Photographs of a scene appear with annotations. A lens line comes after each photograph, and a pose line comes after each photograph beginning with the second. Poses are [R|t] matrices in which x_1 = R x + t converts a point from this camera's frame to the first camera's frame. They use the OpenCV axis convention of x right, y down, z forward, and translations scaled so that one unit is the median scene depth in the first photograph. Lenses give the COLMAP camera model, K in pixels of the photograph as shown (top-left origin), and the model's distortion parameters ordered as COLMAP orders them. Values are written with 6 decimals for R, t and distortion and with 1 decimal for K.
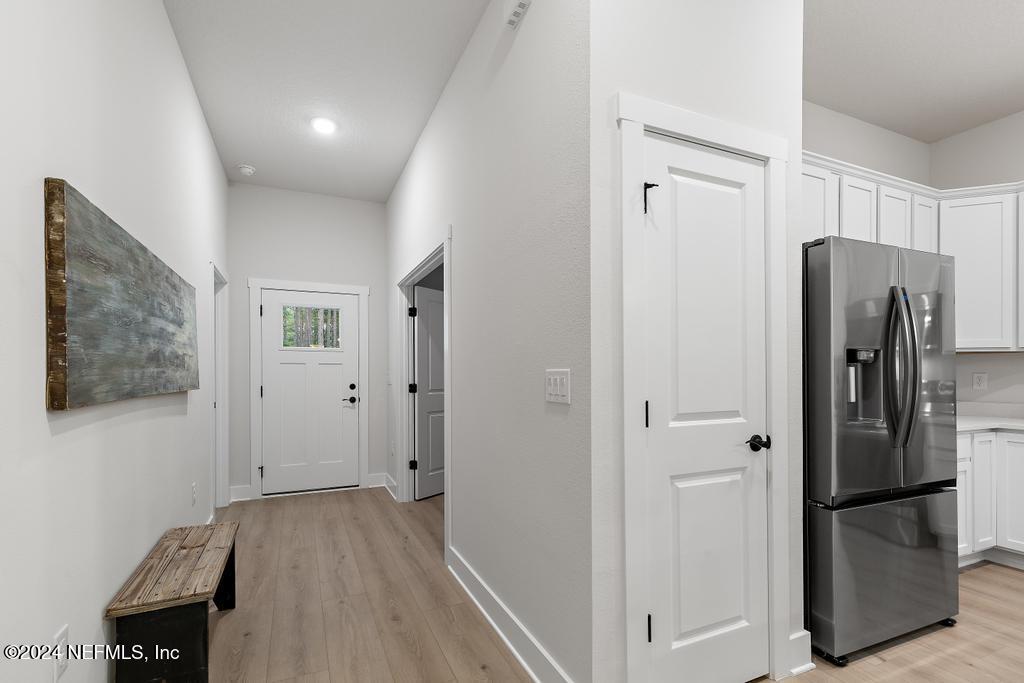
lens RADIAL K [[467.3, 0, 530.1], [0, 467.3, 373.0], [0, 0, 1]] dist [0.006842, -0.001868]
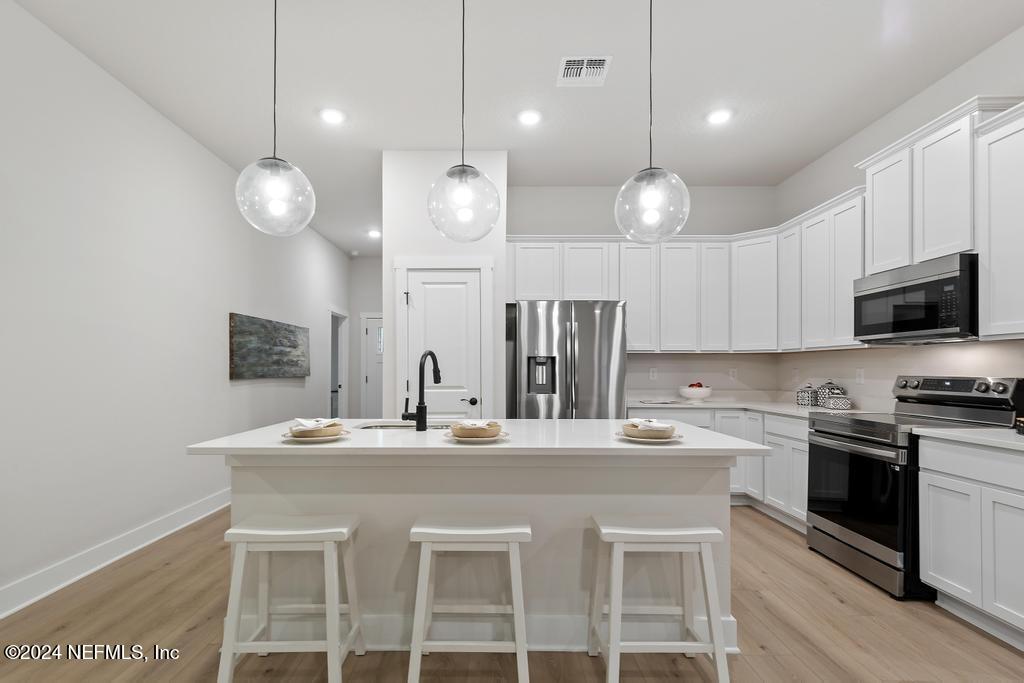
lens RADIAL K [[467.3, 0, 520.5], [0, 467.3, 365.7], [0, 0, 1]] dist [0.006842, -0.001868]
pose [[0.924136, -0.001278, -0.382062, 1.525099], [0.000245, 0.999996, -0.002753, -0.008027], [0.382064, 0.002451, 0.924133, -0.920748]]
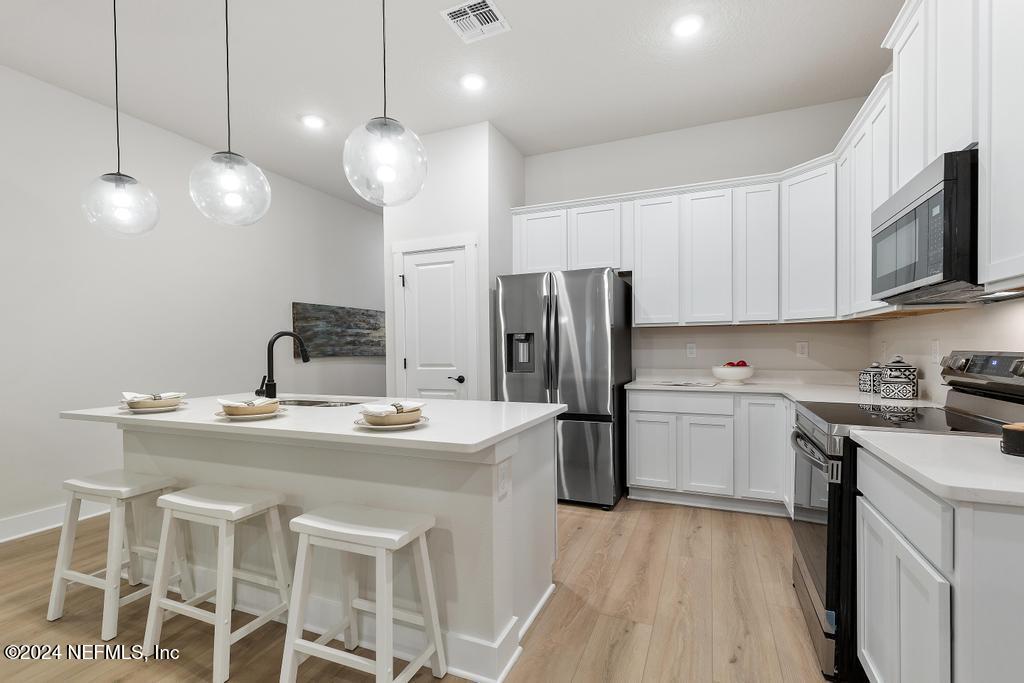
lens RADIAL K [[467.3, 0, 534.4], [0, 467.3, 351.3], [0, 0, 1]] dist [0.006842, -0.001868]
pose [[0.709060, -0.000292, -0.705148, 2.271911], [0.013216, 0.999830, 0.012875, -0.003112], [0.705024, -0.018449, 0.708943, -0.292870]]
